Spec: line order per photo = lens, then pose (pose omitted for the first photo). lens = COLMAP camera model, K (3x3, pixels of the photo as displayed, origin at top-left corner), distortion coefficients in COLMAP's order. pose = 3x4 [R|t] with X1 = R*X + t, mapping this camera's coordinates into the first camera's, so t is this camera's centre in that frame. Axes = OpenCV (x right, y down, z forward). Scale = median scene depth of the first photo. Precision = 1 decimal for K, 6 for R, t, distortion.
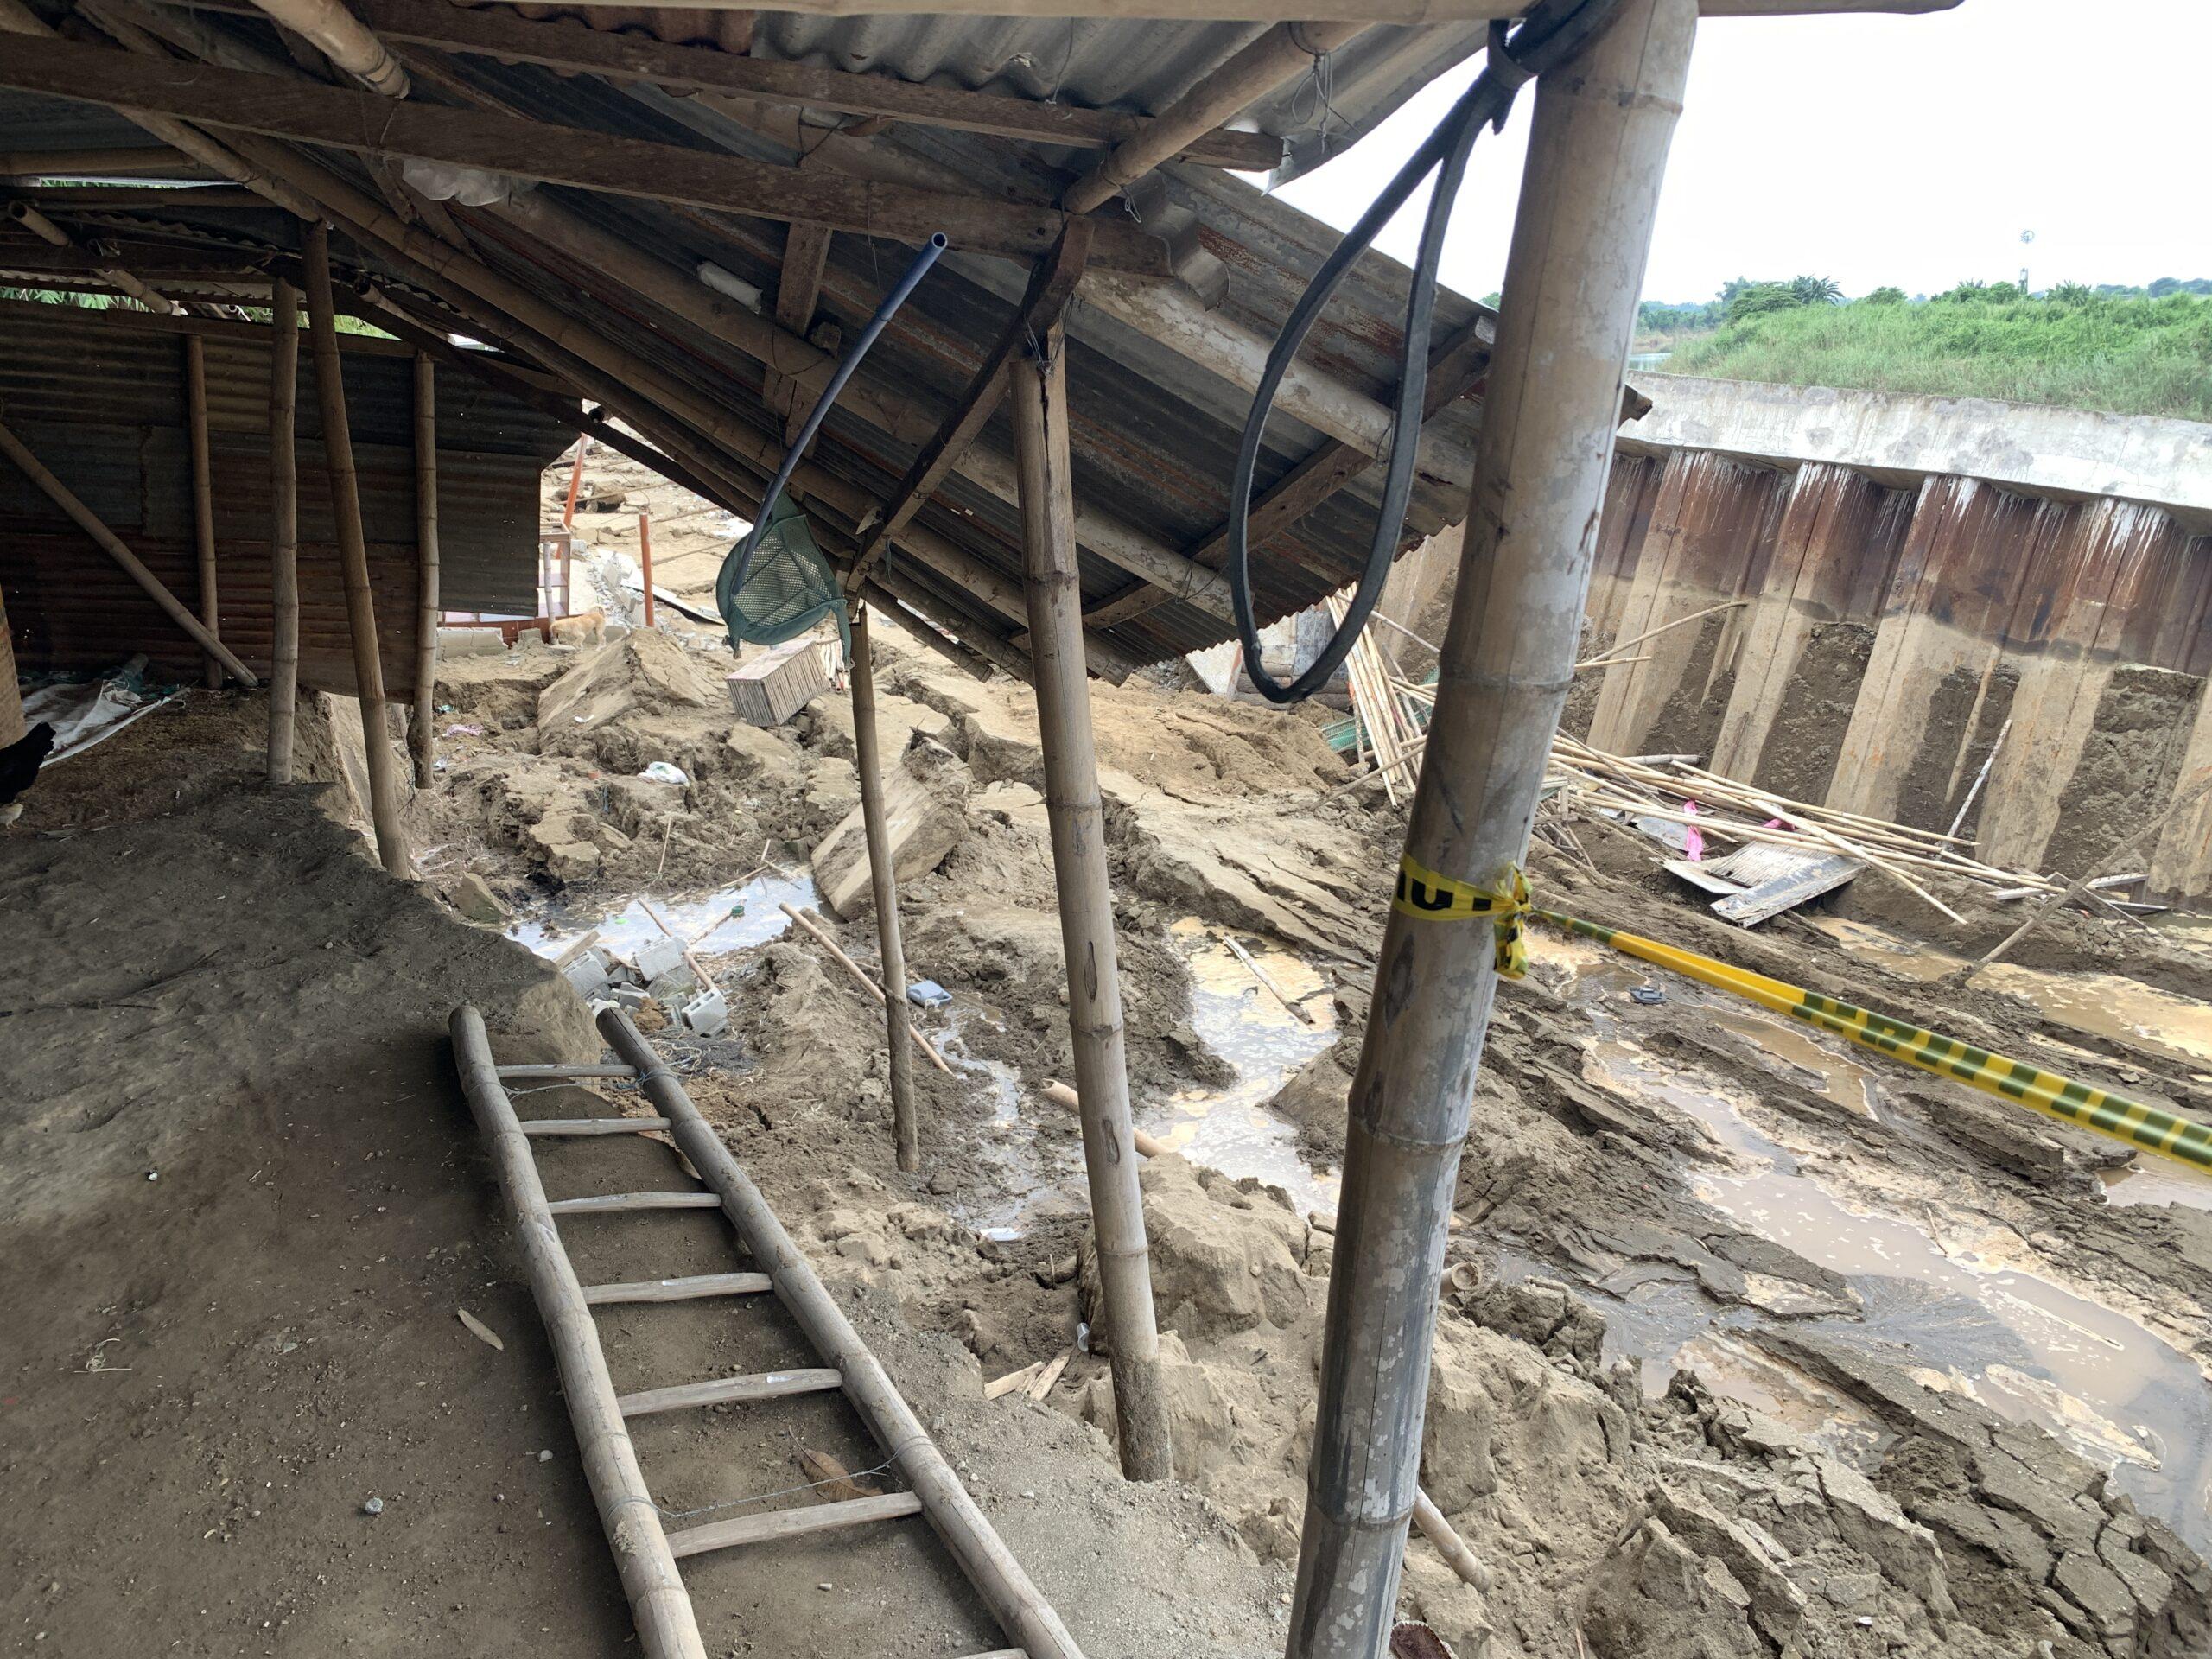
lens RADIAL K [[1662.1, 0, 1089.9], [0, 1662.1, 814.6], [0, 0, 1]] dist [0.022465, -0.040797]
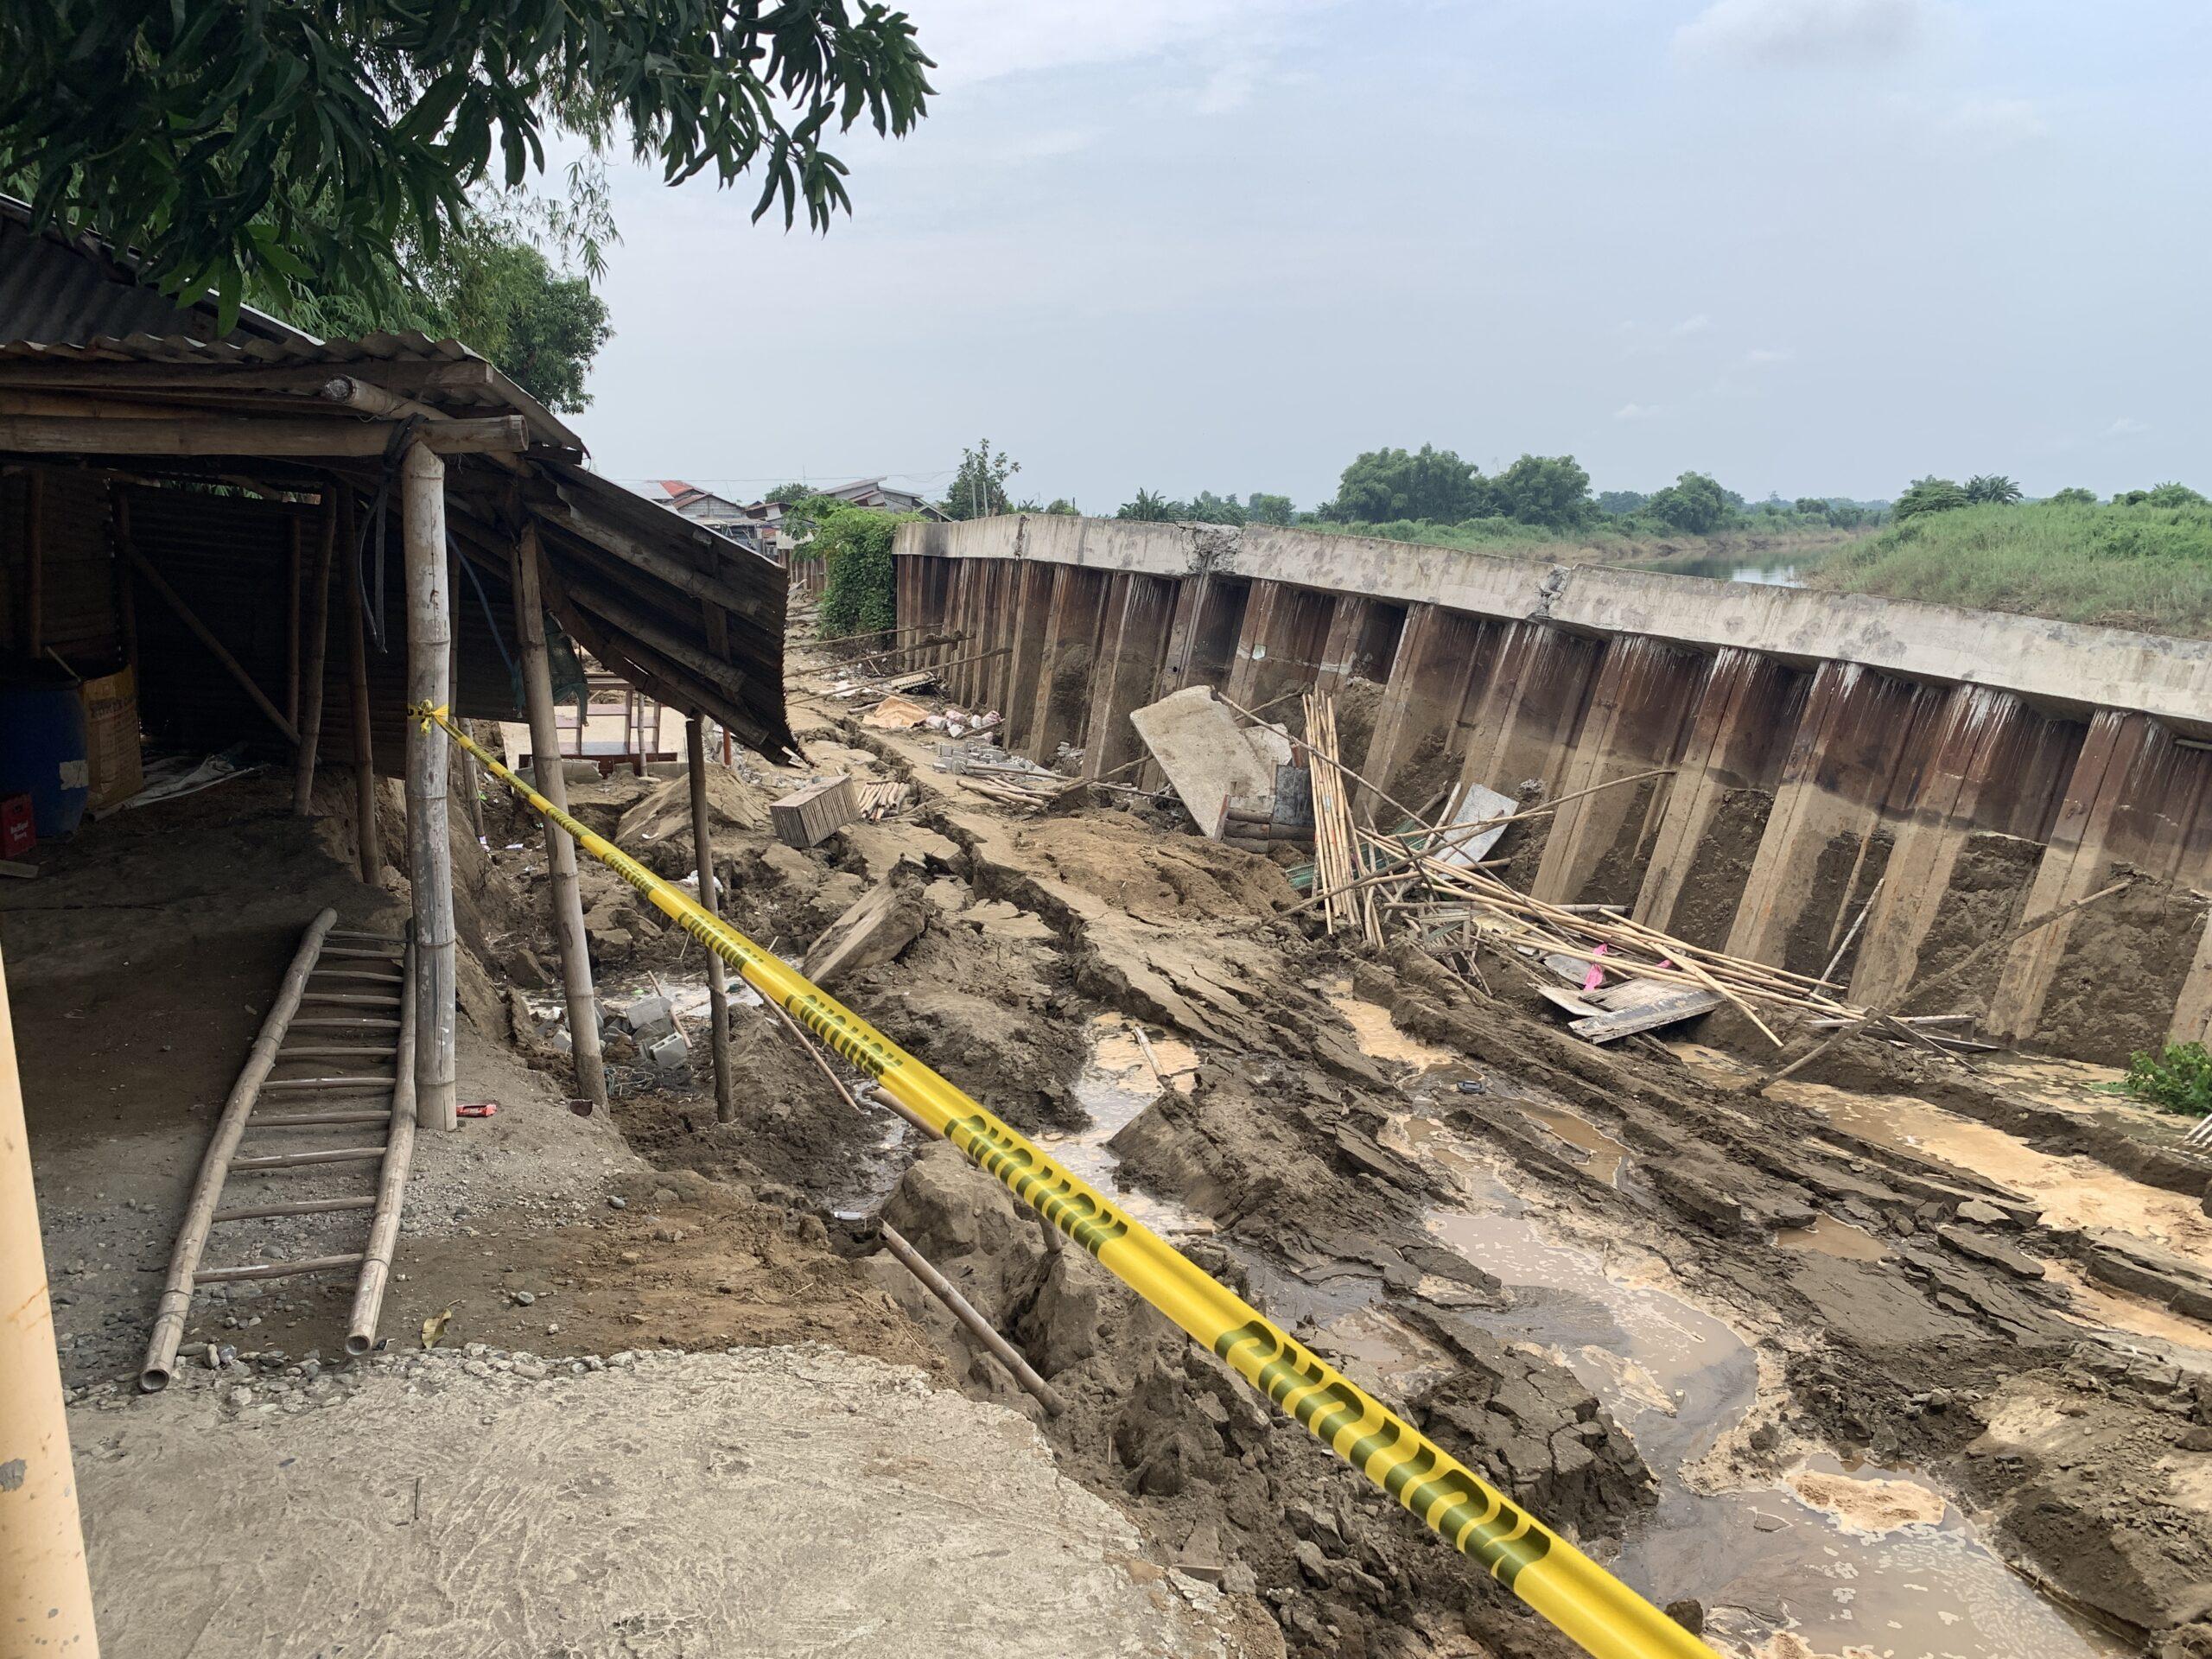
lens RADIAL K [[1662.1, 0, 1106.1], [0, 1662.1, 847.0], [0, 0, 1]] dist [0.022465, -0.040797]
pose [[0.995151, 0.036989, -0.091136, 0.148748], [-0.044662, 0.995494, -0.083651, 0.041468], [0.087631, 0.087316, 0.992319, -0.164125]]
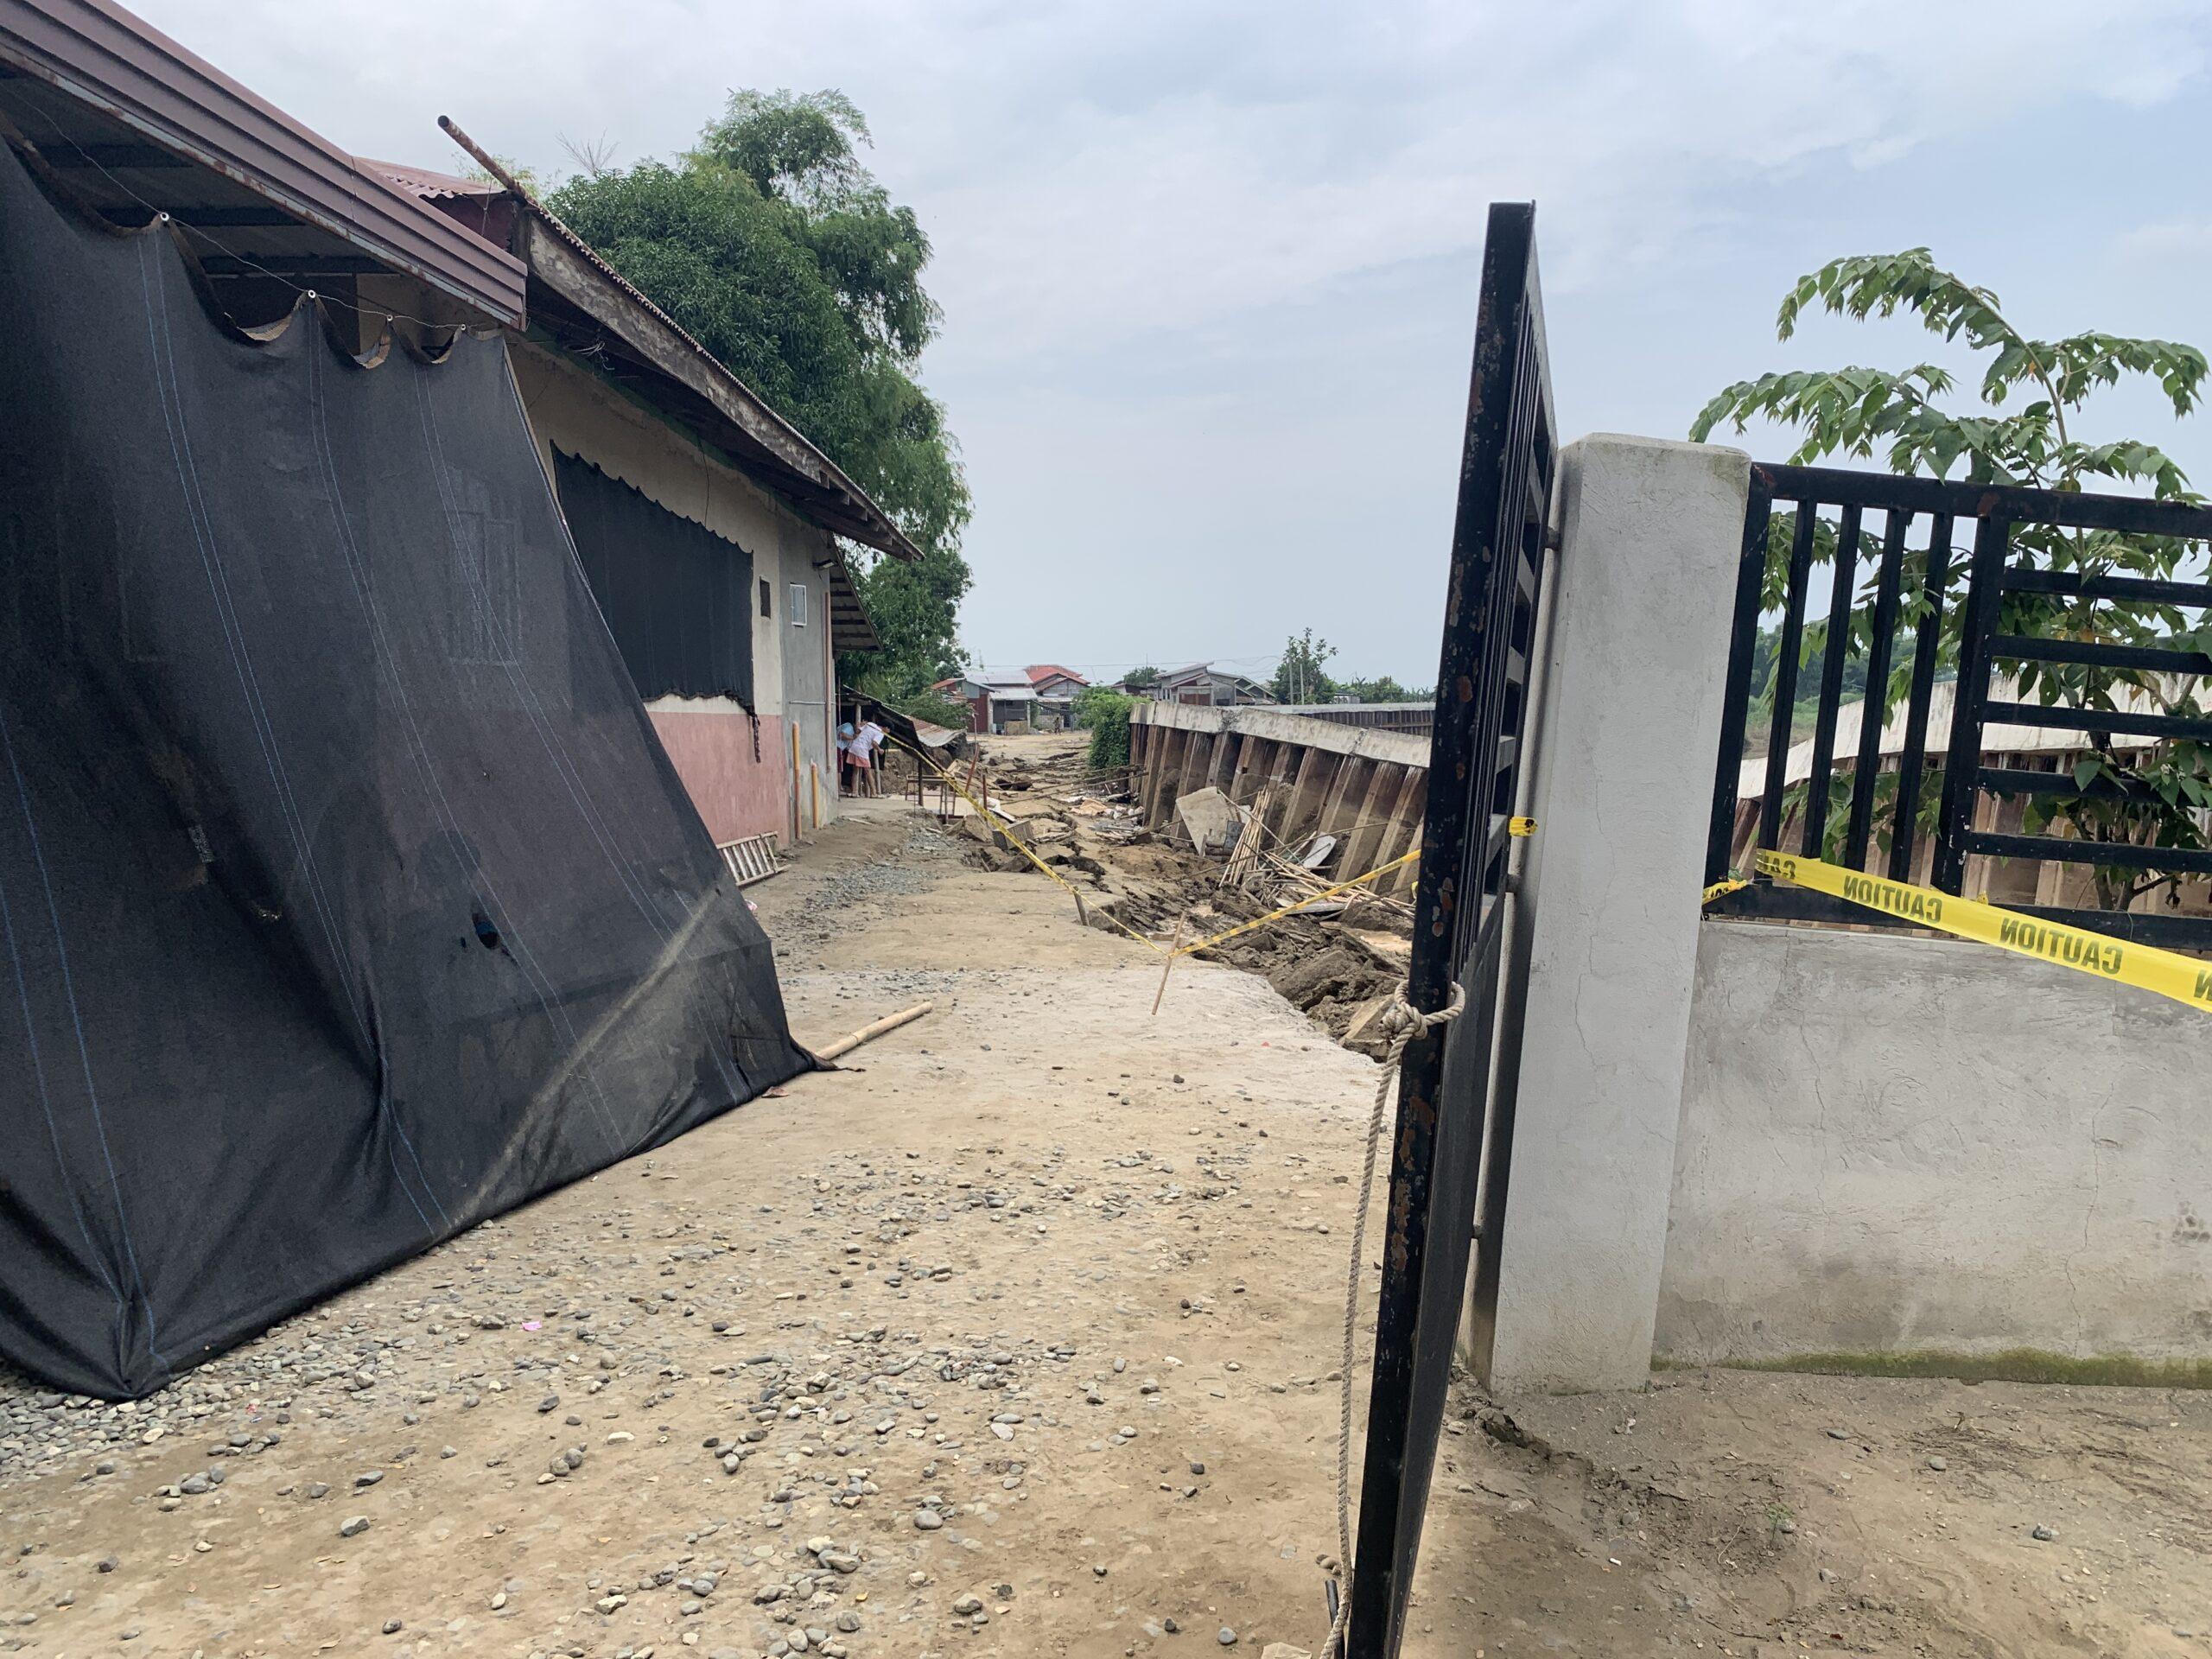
lens RADIAL K [[1662.1, 0, 1112.1], [0, 1662.1, 816.0], [0, 0, 1]] dist [0.022465, -0.040797]
pose [[0.948056, 0.044598, -0.314960, 0.943283], [-0.107577, 0.976736, -0.185513, 0.434648], [0.299360, 0.209759, 0.930798, -1.670126]]
